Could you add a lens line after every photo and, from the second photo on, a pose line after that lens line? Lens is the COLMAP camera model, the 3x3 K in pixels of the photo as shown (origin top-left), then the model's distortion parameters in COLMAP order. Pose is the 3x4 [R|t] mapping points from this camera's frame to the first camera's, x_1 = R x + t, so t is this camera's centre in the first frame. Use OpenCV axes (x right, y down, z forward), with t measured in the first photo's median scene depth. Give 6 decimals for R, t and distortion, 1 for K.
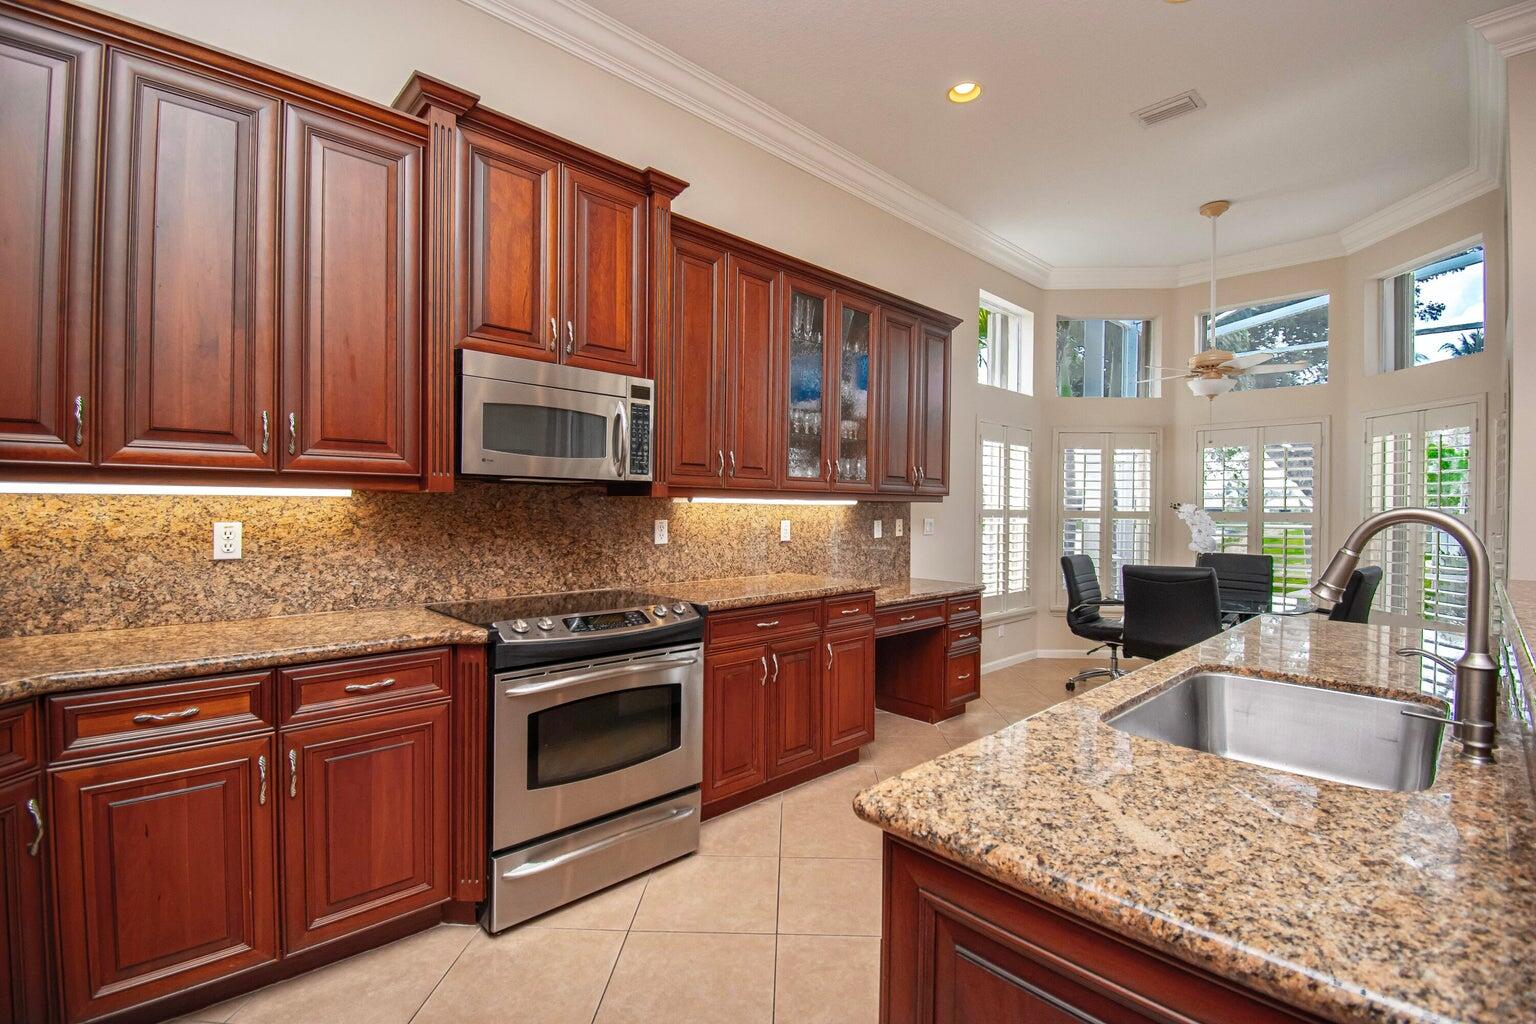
lens RADIAL K [[677.2, 0, 776.7], [0, 677.2, 514.0], [0, 0, 1]] dist [0.024520, -0.028979]
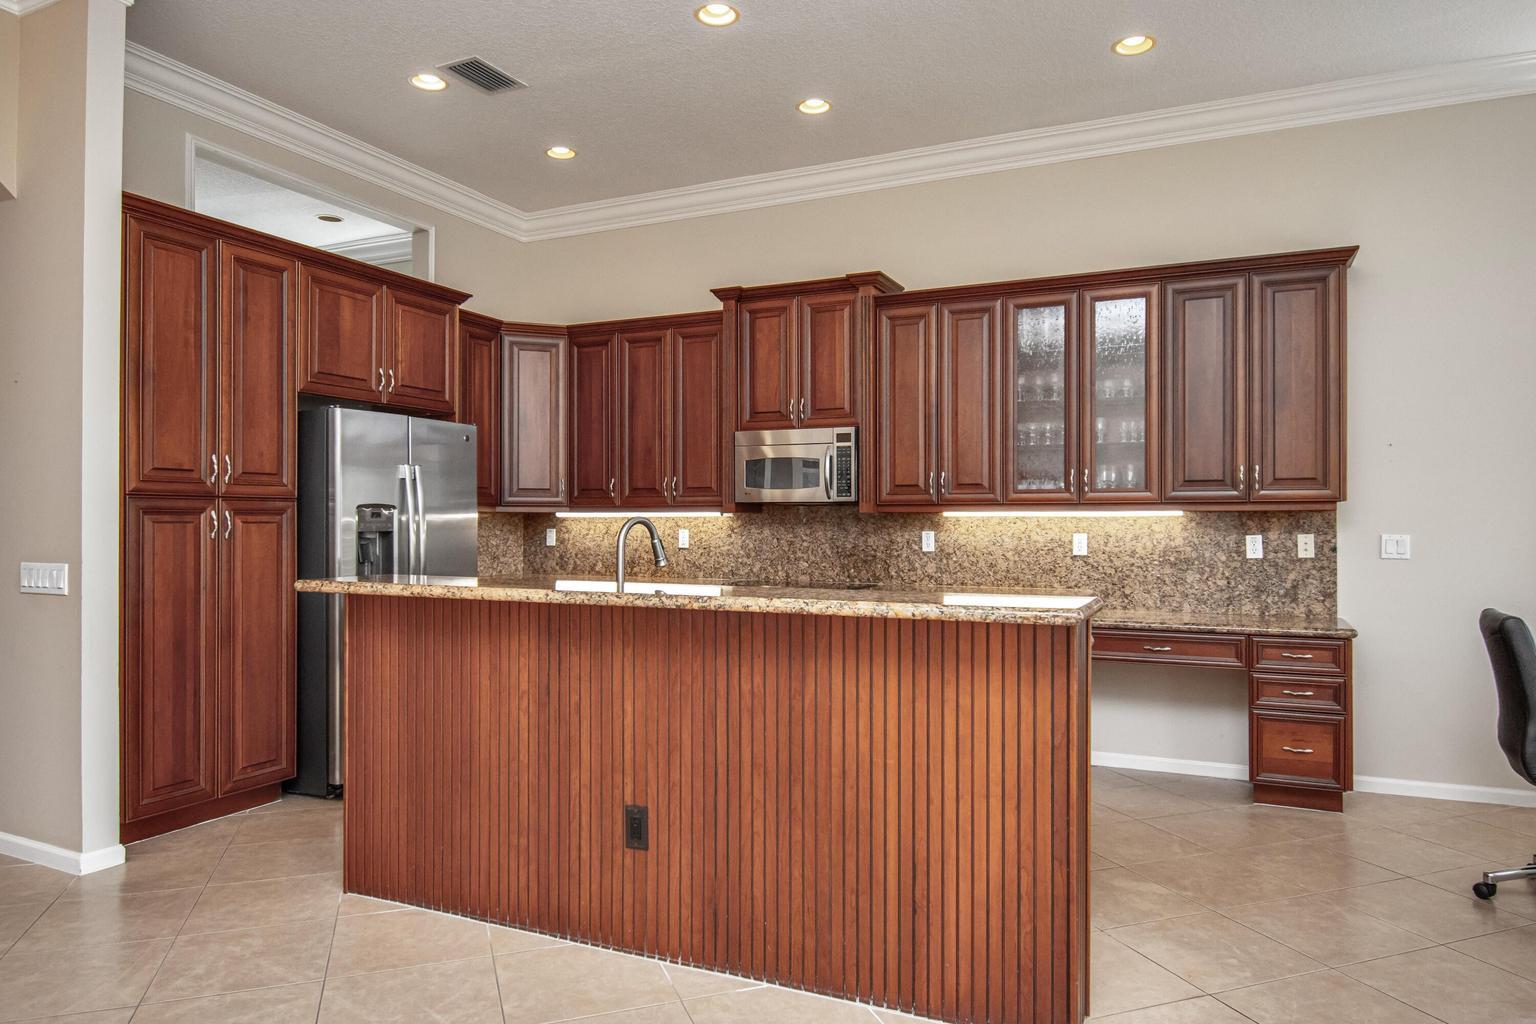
lens RADIAL K [[992.5, 0, 773.8], [0, 992.5, 514.7], [0, 0, 1]] dist [0.007566, -0.023476]
pose [[0.359168, -0.016476, -0.933127, 1.466283], [-0.006709, 0.999773, -0.020235, 0.018102], [0.933249, 0.013528, 0.358976, 0.128332]]
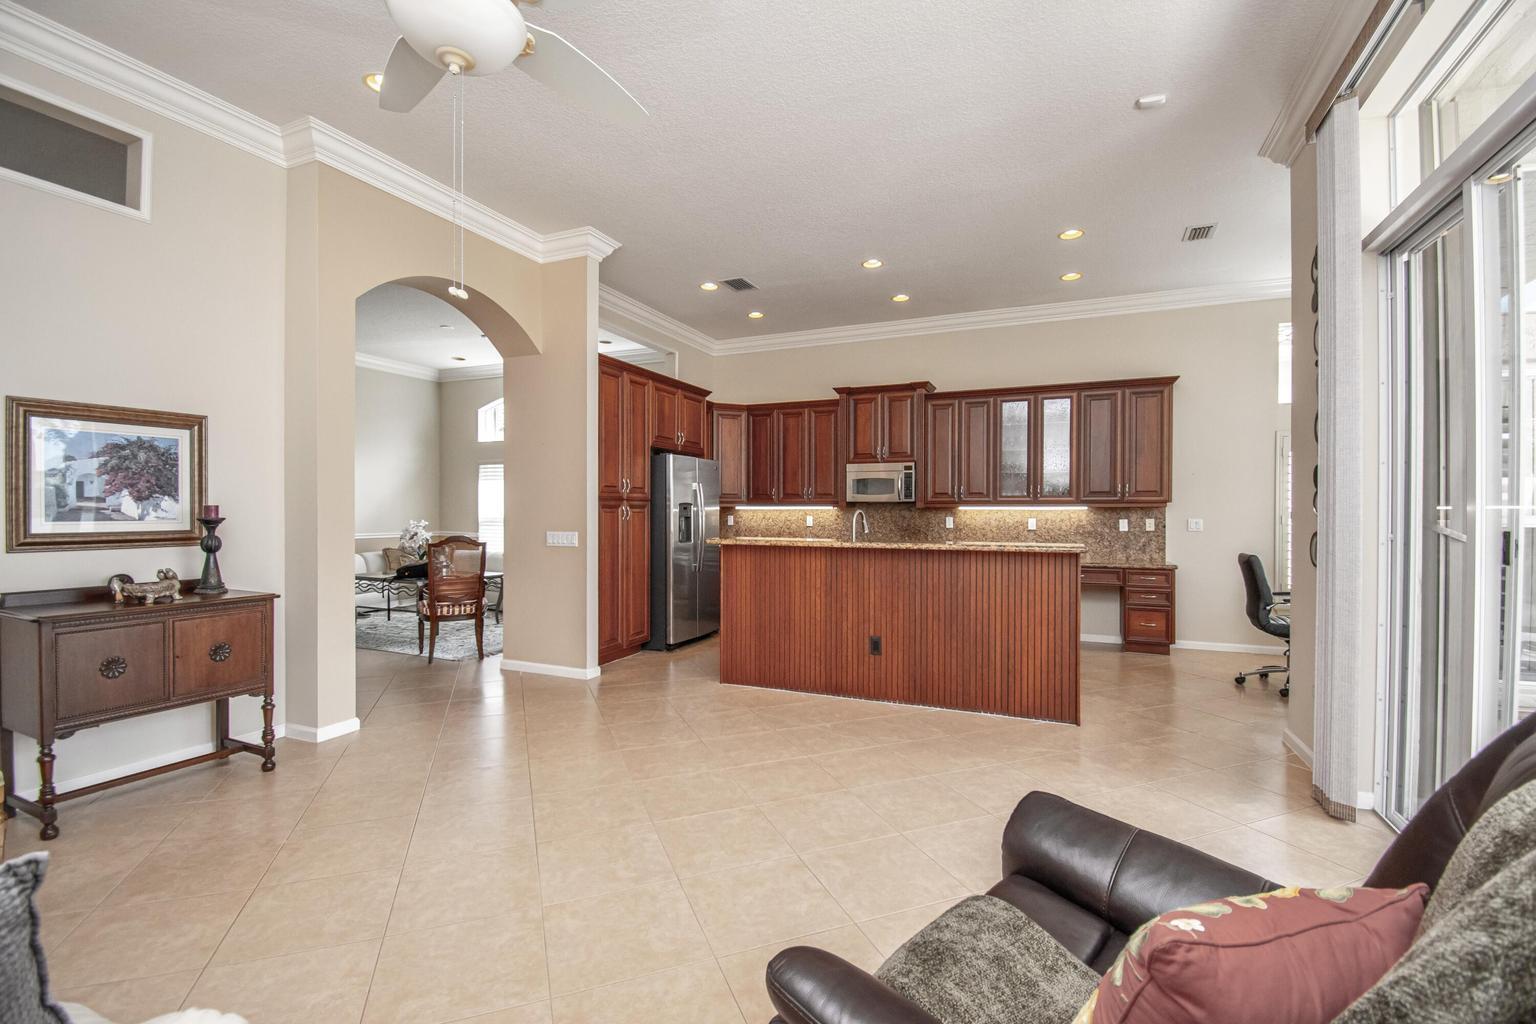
lens RADIAL K [[677.2, 0, 776.7], [0, 677.2, 514.0], [0, 0, 1]] dist [0.024520, -0.028979]
pose [[0.387491, -0.005320, -0.921858, 1.824850], [-0.008012, 0.999926, -0.009139, 0.025504], [0.921838, 0.010927, 0.387420, -0.441673]]
